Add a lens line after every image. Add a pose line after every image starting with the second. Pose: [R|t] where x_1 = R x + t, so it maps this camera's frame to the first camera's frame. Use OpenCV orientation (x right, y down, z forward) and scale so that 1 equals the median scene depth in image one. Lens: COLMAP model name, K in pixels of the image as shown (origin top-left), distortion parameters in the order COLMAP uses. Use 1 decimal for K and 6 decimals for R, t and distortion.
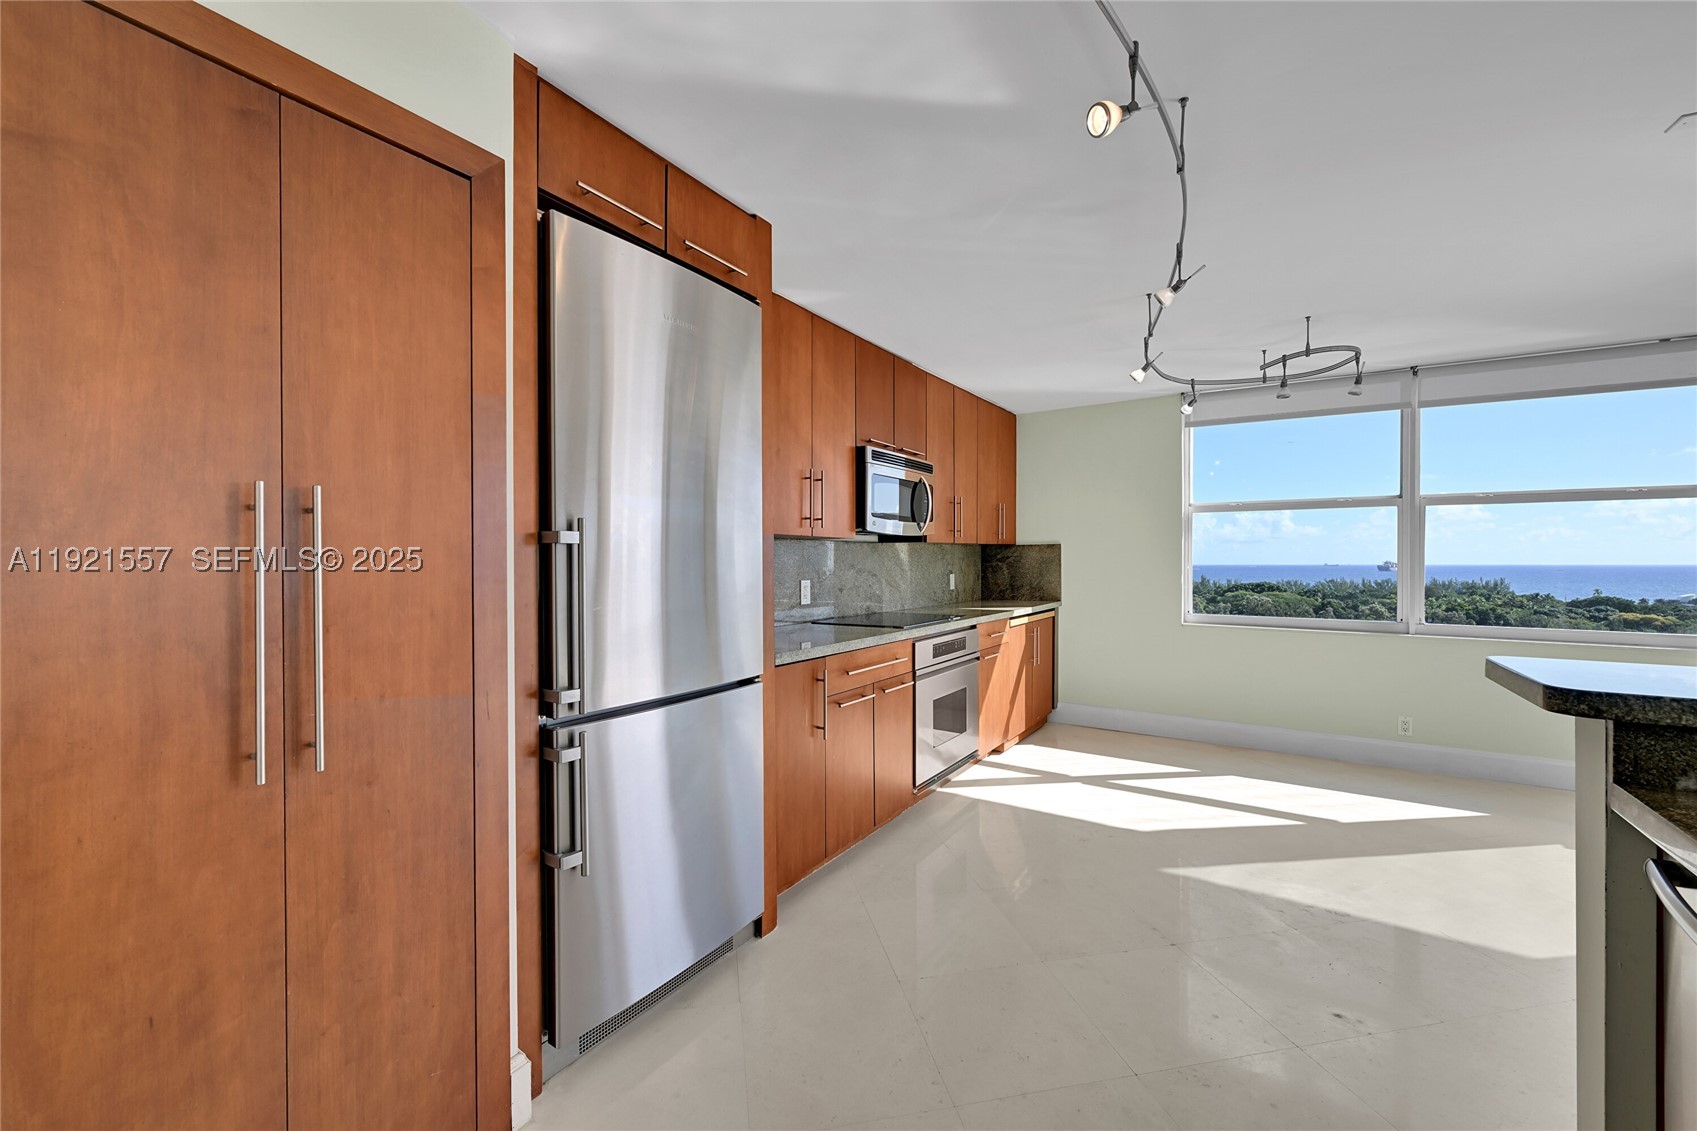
lens RADIAL K [[671.6, 0, 843.8], [0, 671.6, 561.2], [0, 0, 1]] dist [-0.002118, -0.000343]
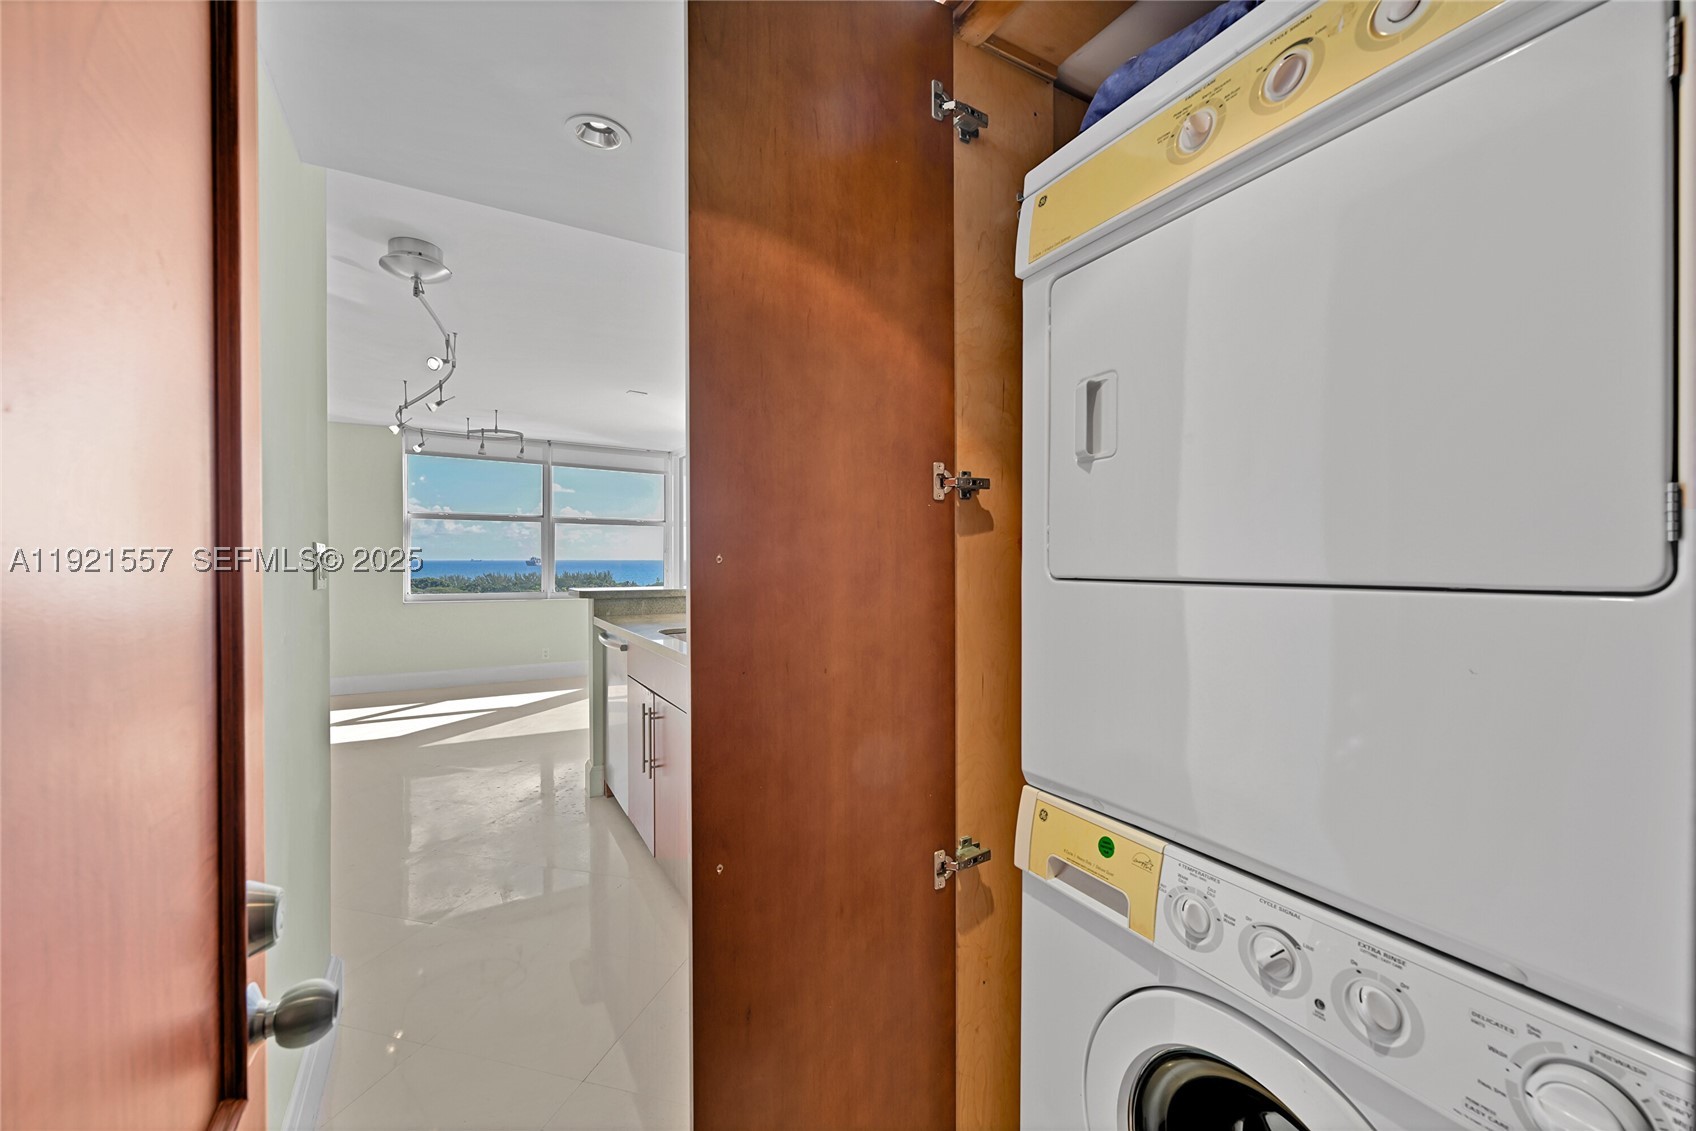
lens RADIAL K [[671.2, 0, 849.2], [0, 671.2, 565.7], [0, 0, 1]] dist [-0.002118, -0.000343]
pose [[0.434455, -0.009323, 0.900645, -0.346297], [-0.001949, 0.999934, 0.011291, 0.006672], [-0.900692, -0.006661, 0.434408, -0.417588]]
